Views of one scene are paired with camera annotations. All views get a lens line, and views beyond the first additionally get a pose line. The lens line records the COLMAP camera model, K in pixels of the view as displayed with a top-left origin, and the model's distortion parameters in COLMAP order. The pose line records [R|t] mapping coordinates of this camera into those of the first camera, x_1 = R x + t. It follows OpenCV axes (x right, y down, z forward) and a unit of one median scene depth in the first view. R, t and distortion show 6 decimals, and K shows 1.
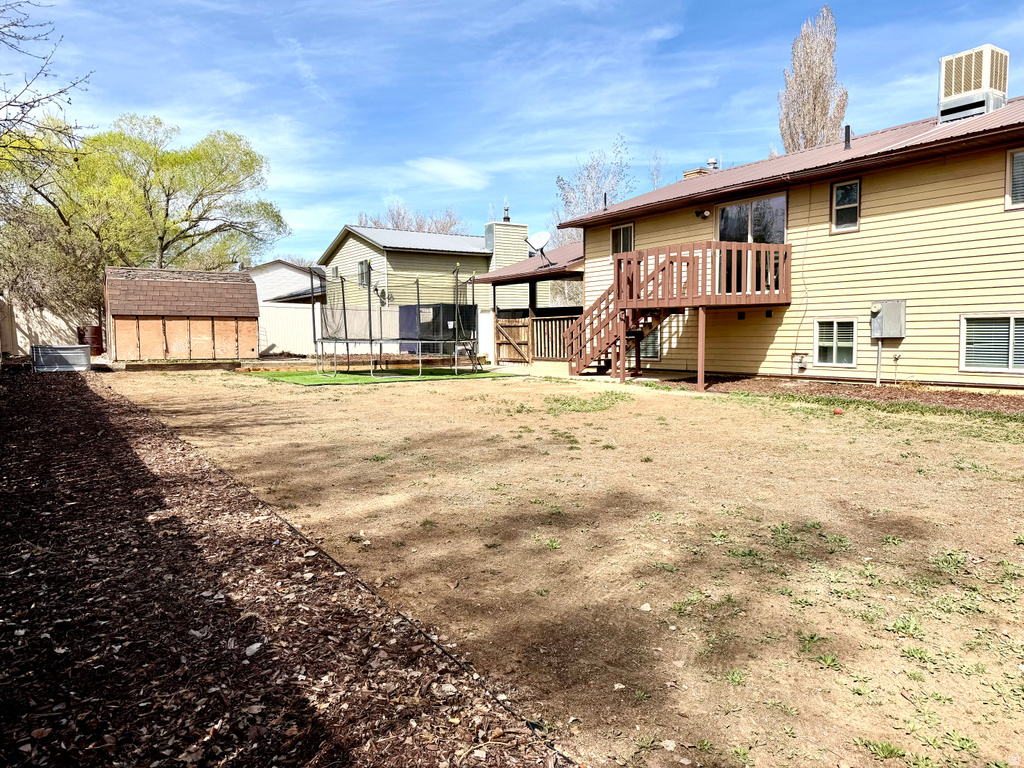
lens RADIAL K [[727.6, 0, 502.9], [0, 727.6, 377.3], [0, 0, 1]] dist [0.063179, -0.074691]
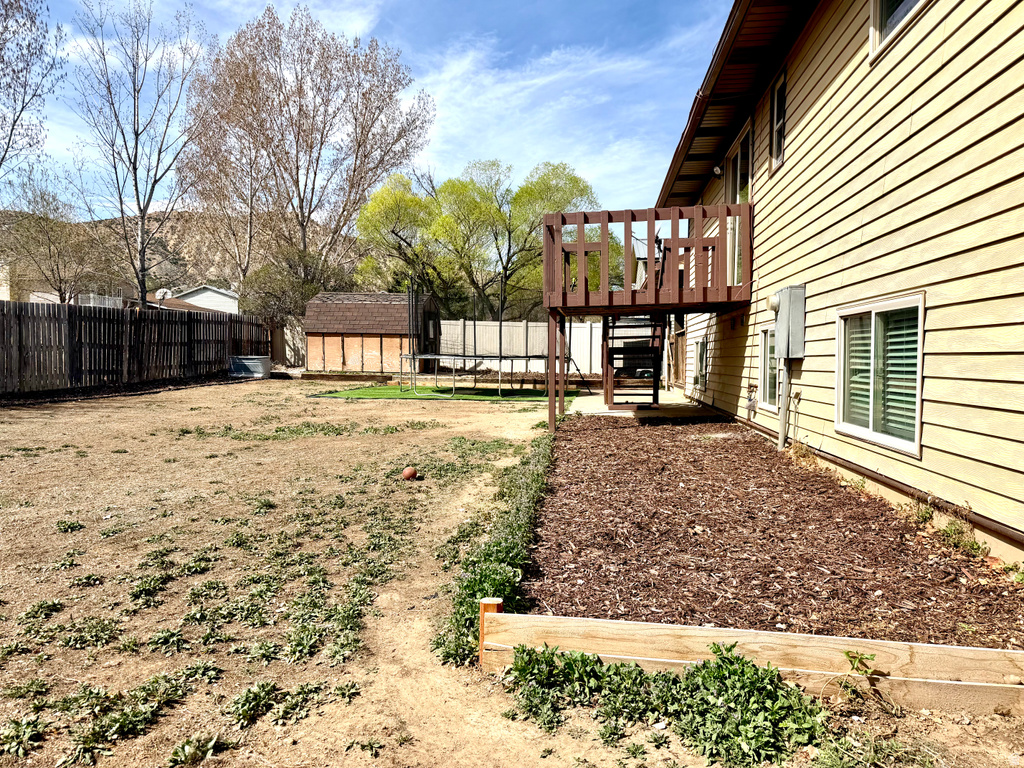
lens RADIAL K [[727.6, 0, 507.0], [0, 727.6, 389.2], [0, 0, 1]] dist [0.063179, -0.074691]
pose [[0.732802, 0.044066, -0.679013, 0.500932], [-0.054604, 0.998491, 0.005870, -0.016324], [0.678247, 0.032776, 0.734102, 0.327469]]
